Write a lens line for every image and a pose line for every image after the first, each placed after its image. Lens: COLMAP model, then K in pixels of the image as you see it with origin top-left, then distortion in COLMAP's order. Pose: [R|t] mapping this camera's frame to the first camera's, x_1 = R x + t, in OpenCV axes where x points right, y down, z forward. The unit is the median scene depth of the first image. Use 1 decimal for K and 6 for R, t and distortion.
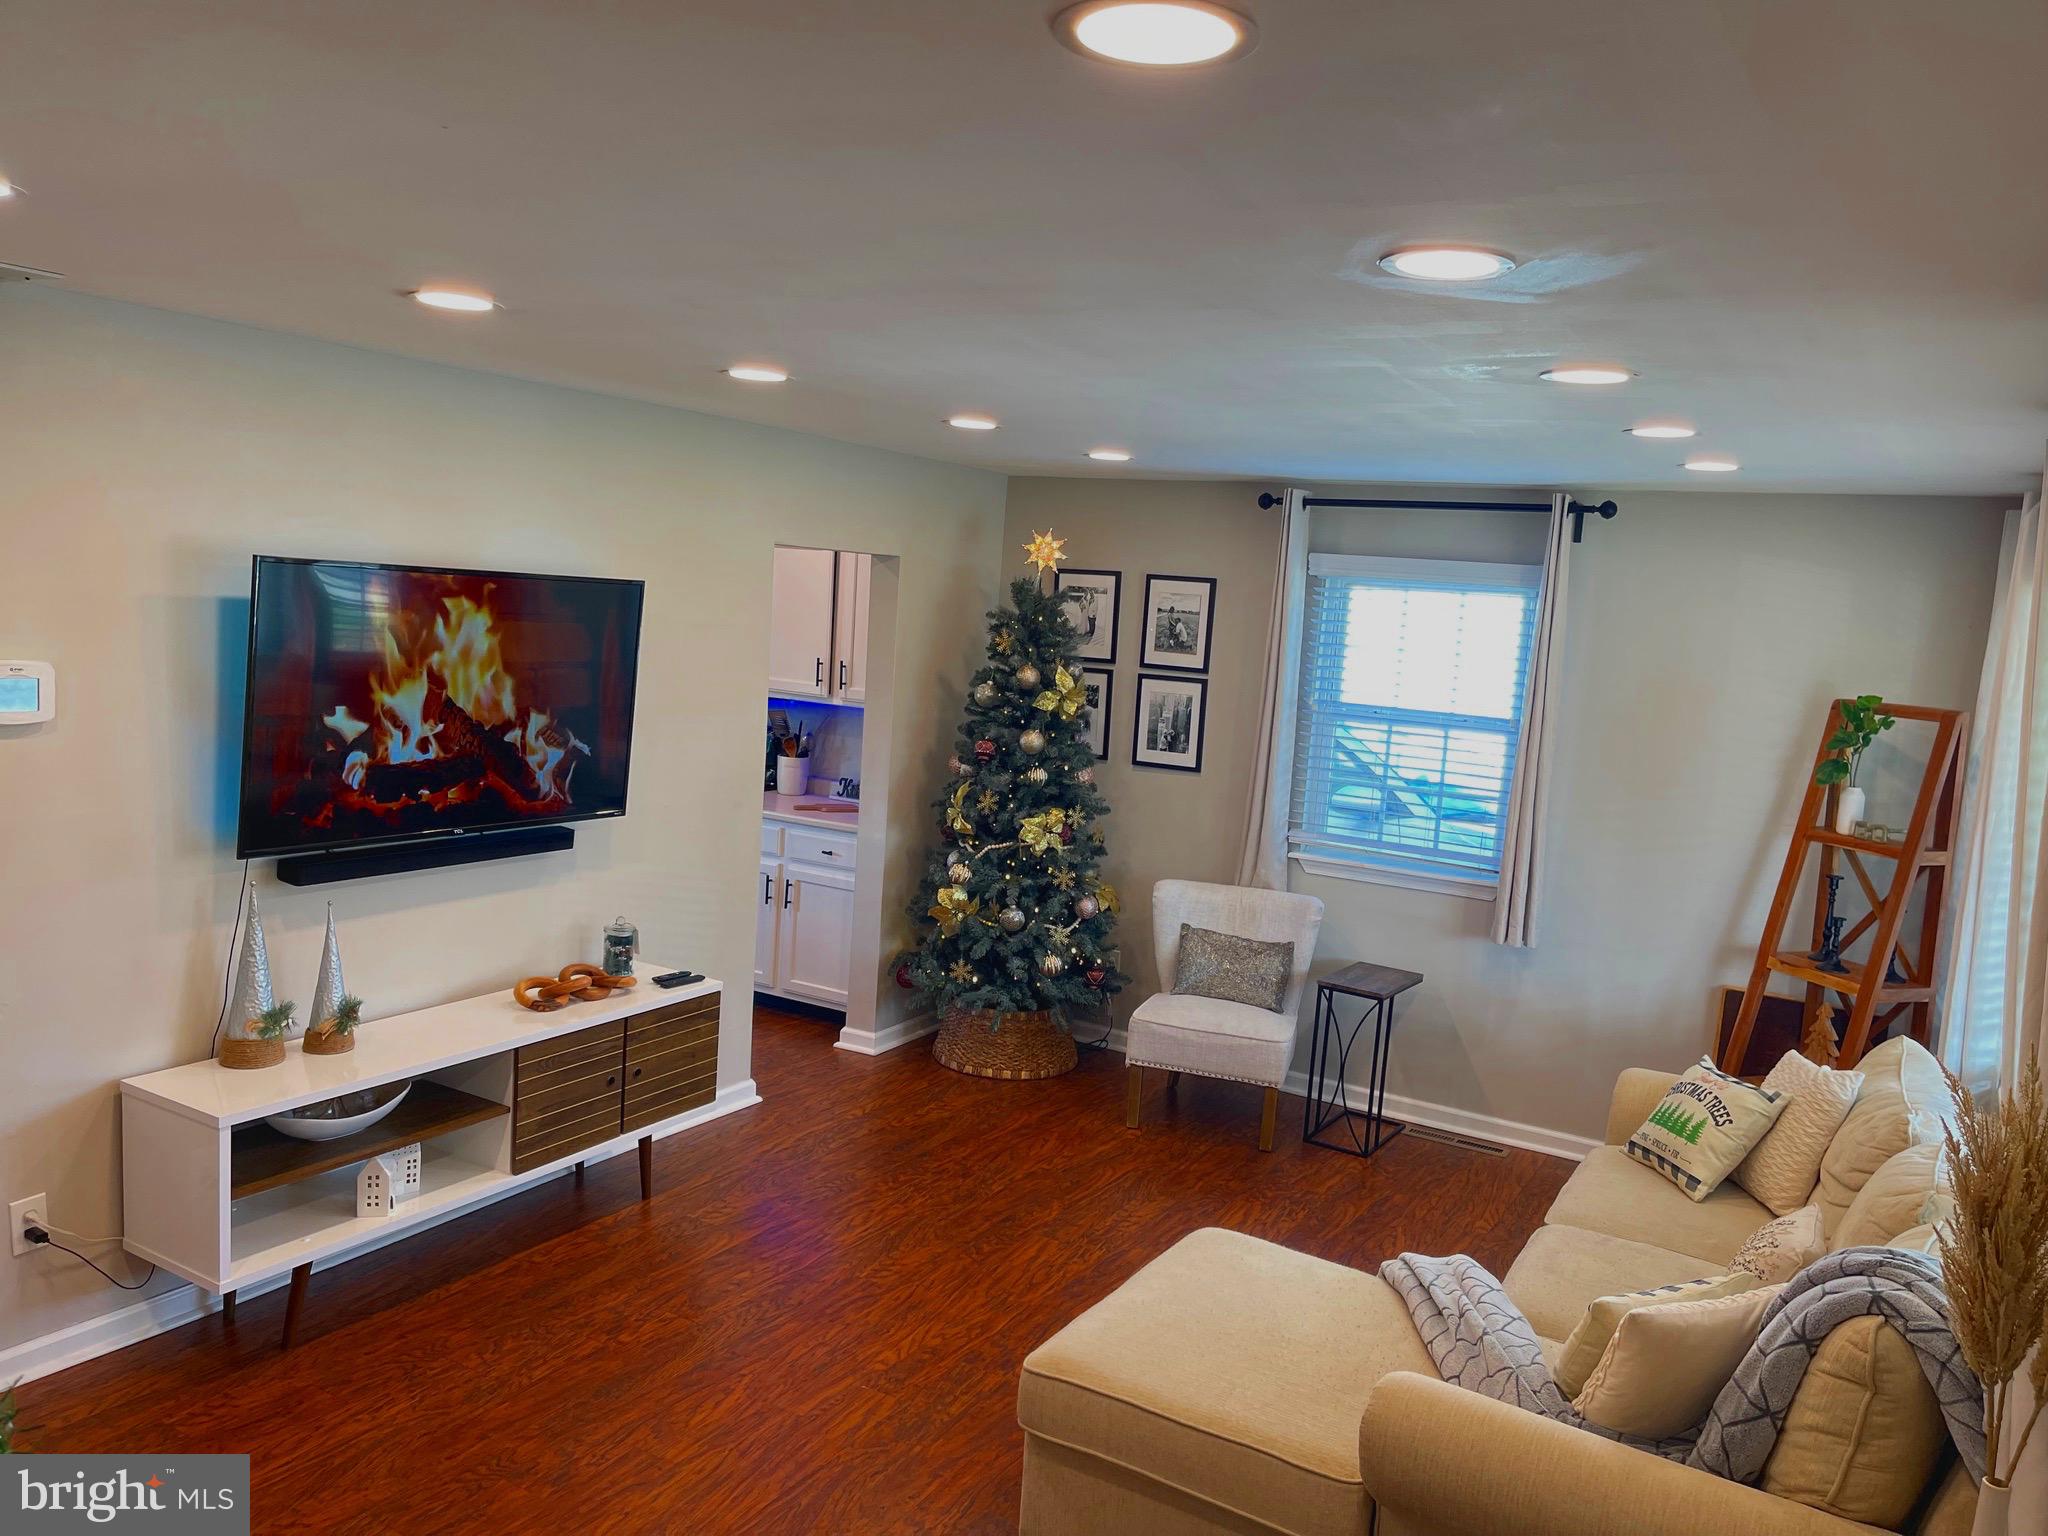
lens RADIAL K [[1572.7, 0, 1022.7], [0, 1572.7, 770.9], [0, 0, 1]] dist [0.048938, -0.033709]
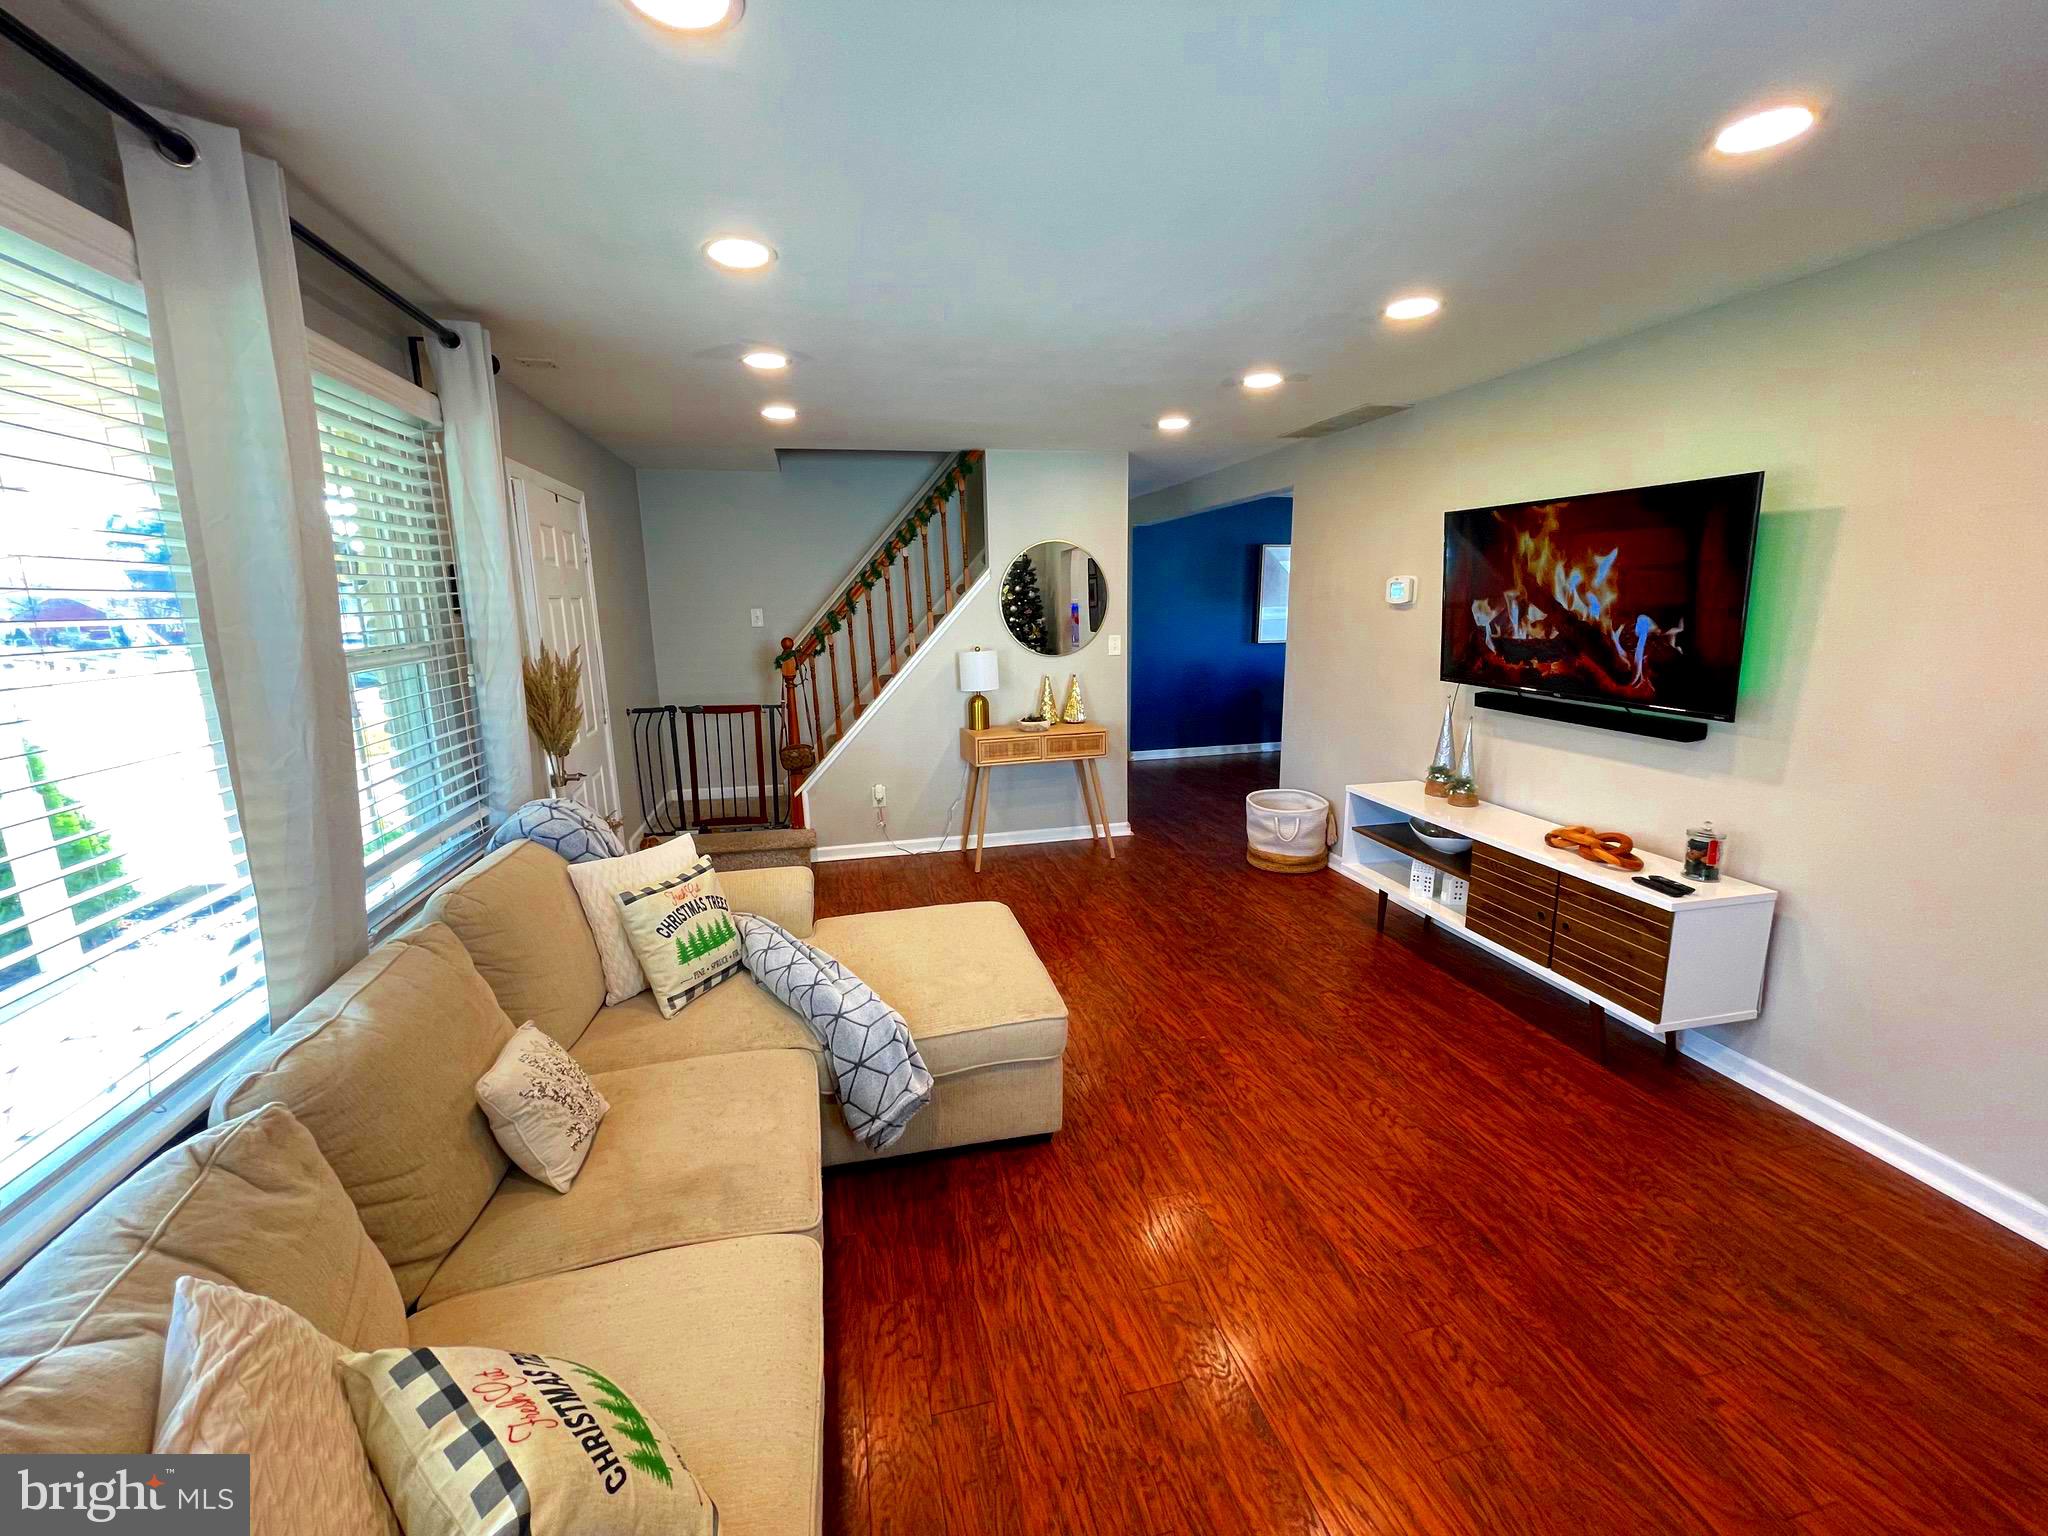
lens RADIAL K [[852.4, 0, 1022.5], [0, 852.4, 761.8], [0, 0, 1]] dist [0.004201, -0.001829]
pose [[-0.736634, 0.063679, -0.673287, 0.487678], [-0.117981, 0.968191, 0.220652, -0.014713], [0.665921, 0.241975, -0.705689, 1.235228]]
